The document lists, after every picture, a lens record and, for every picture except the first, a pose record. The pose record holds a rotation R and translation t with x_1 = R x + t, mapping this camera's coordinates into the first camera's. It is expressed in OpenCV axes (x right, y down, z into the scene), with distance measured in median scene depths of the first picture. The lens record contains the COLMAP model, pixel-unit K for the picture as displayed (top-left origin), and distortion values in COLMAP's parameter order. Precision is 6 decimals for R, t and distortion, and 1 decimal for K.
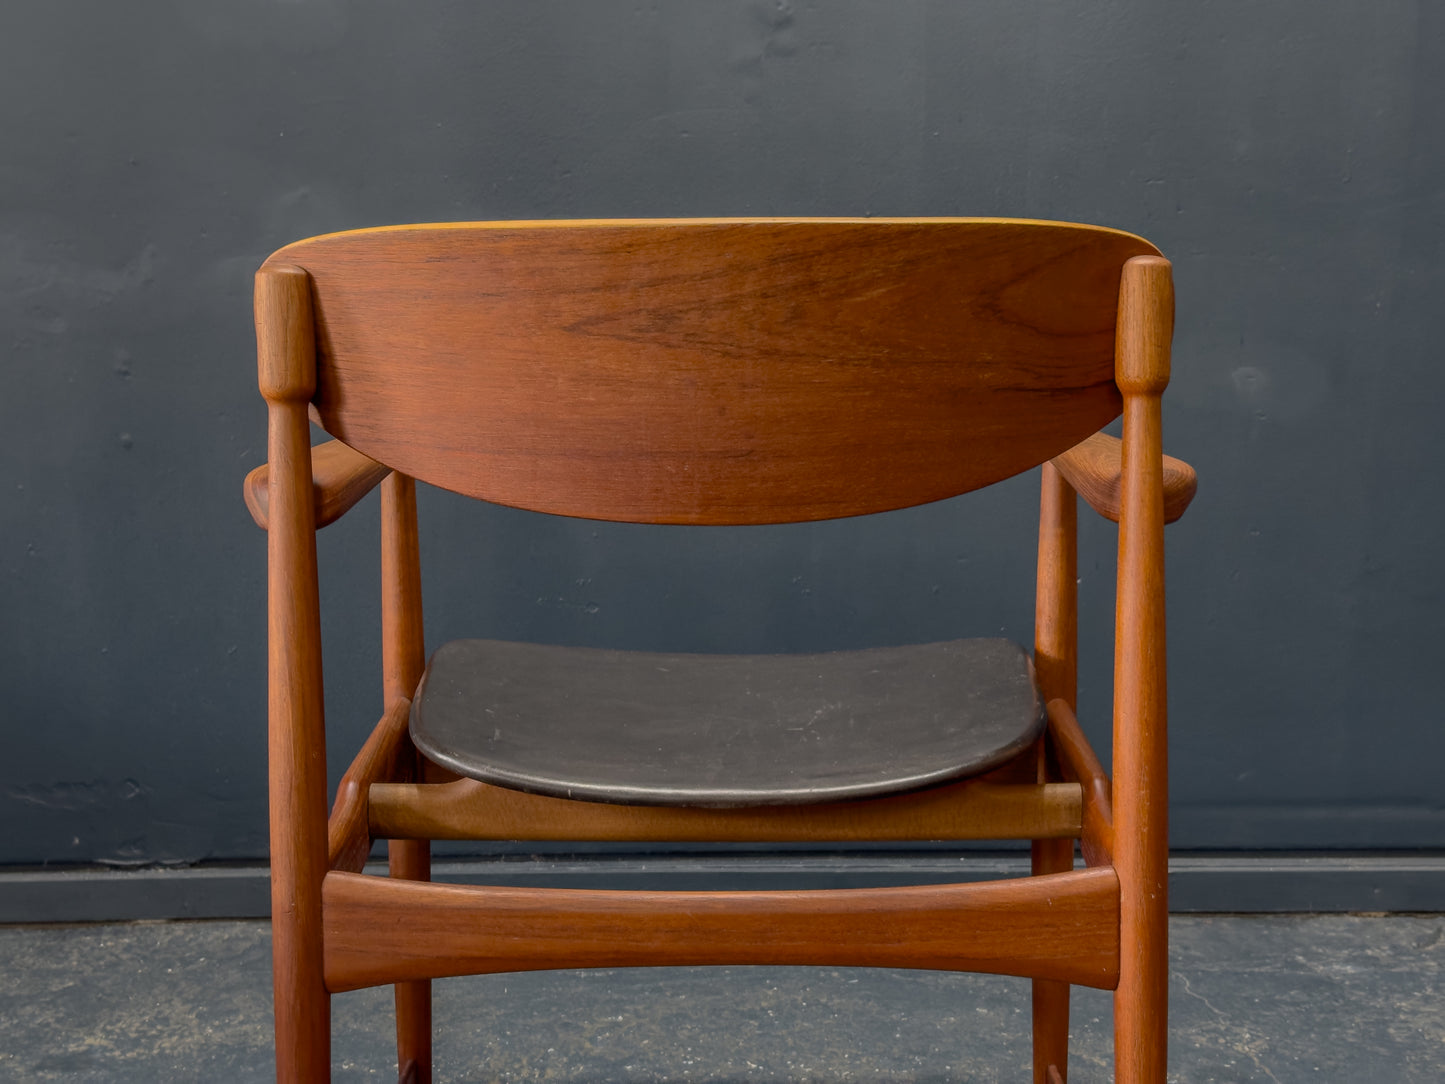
lens RADIAL K [[2030.5, 0, 698.2], [0, 2030.5, 546.0], [0, 0, 1]] dist [0.213100, -0.511915]
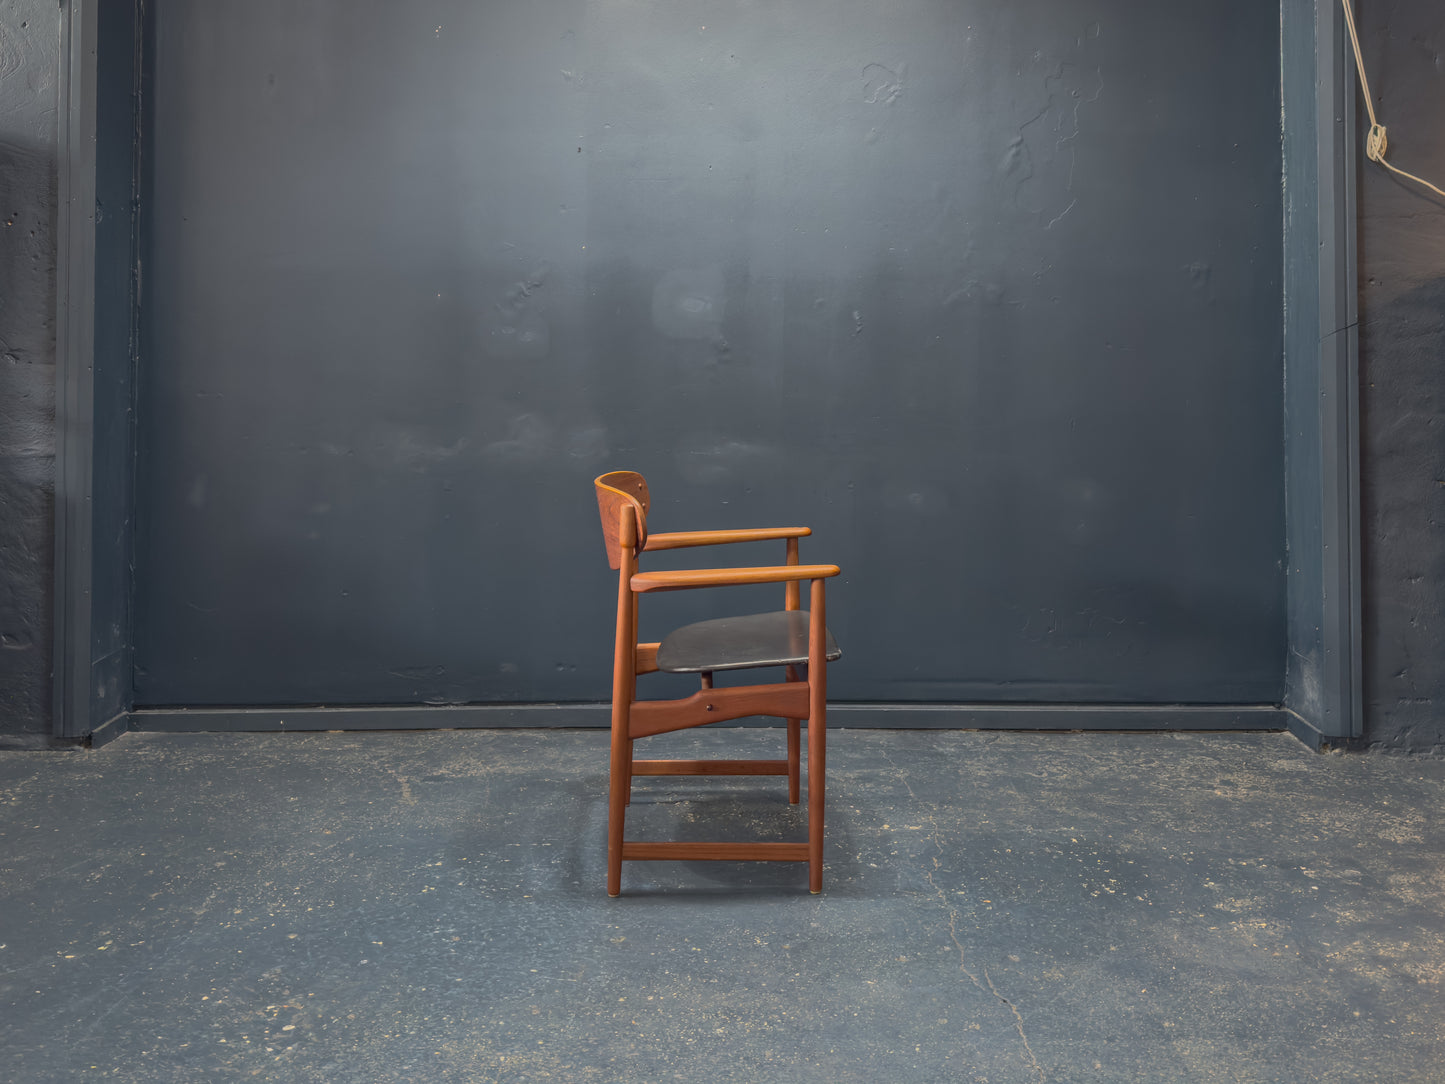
lens RADIAL K [[1993.1, 0, 730.6], [0, 1993.1, 542.3], [0, 0, 1]] dist [0.188631, -0.390382]
pose [[0.999389, 0.012666, 0.032567, -0.025796], [-0.014075, 0.998959, 0.043402, -0.137742], [-0.031983, -0.043834, 0.998527, -1.330735]]
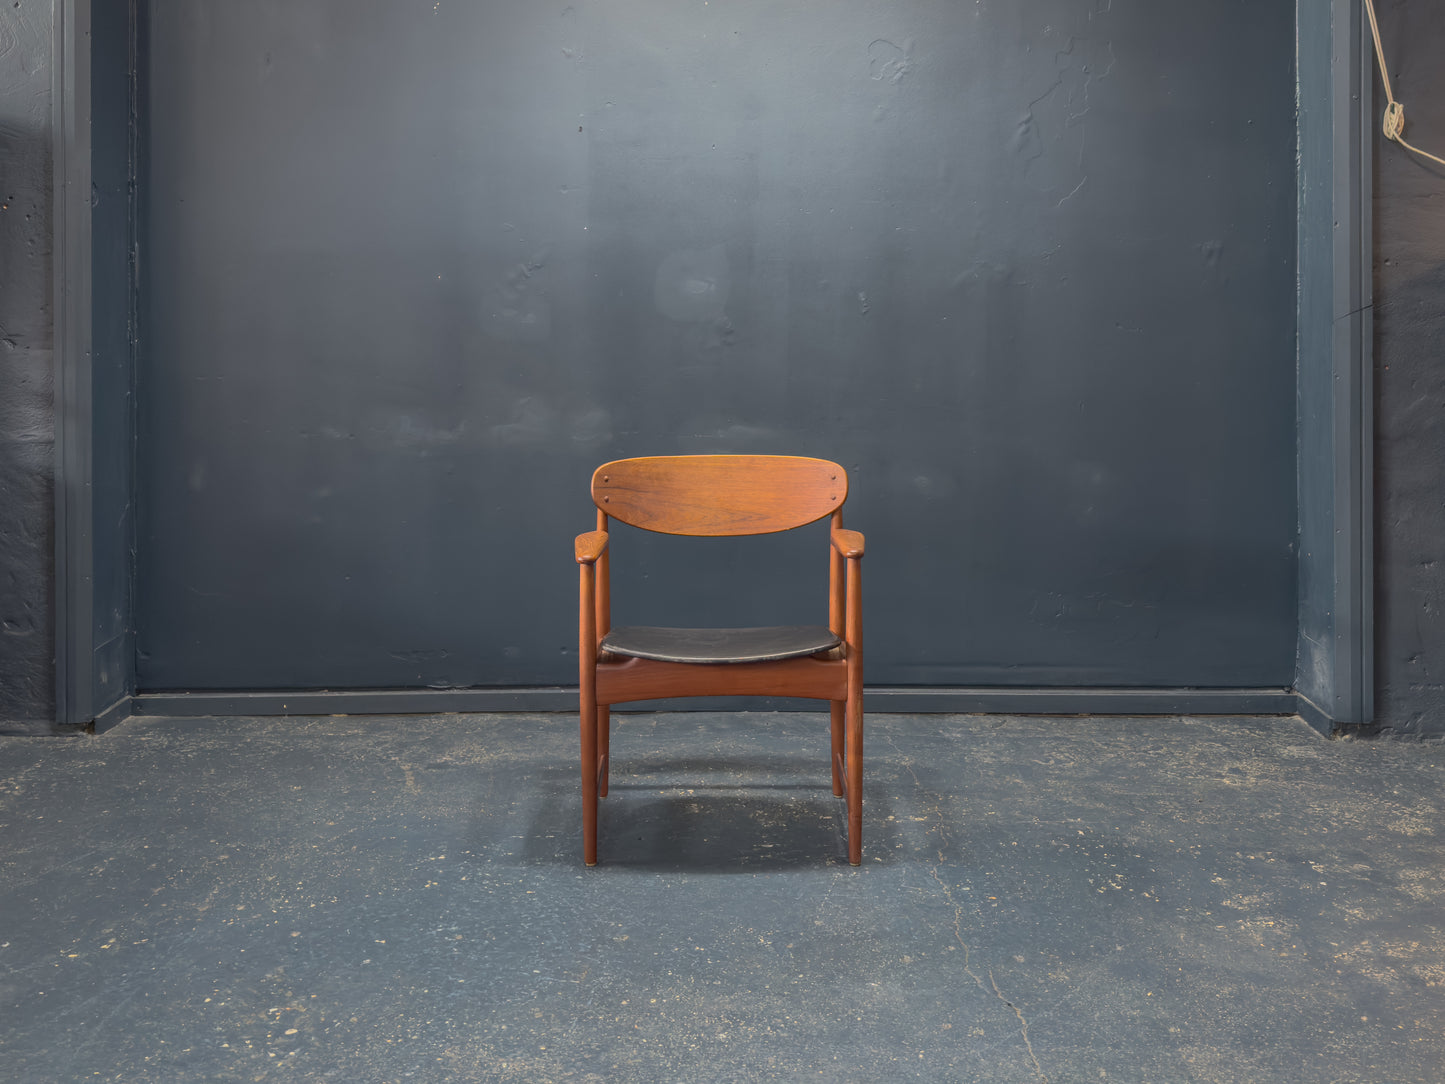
lens RADIAL K [[1996.3, 0, 722.5], [0, 1996.3, 542.0], [0, 0, 1]] dist [0.195587, -0.423819]
pose [[0.999670, 0.010126, 0.023607, -0.018684], [-0.011925, 0.996933, 0.077352, -0.198304], [-0.022751, -0.077608, 0.996724, -1.310196]]
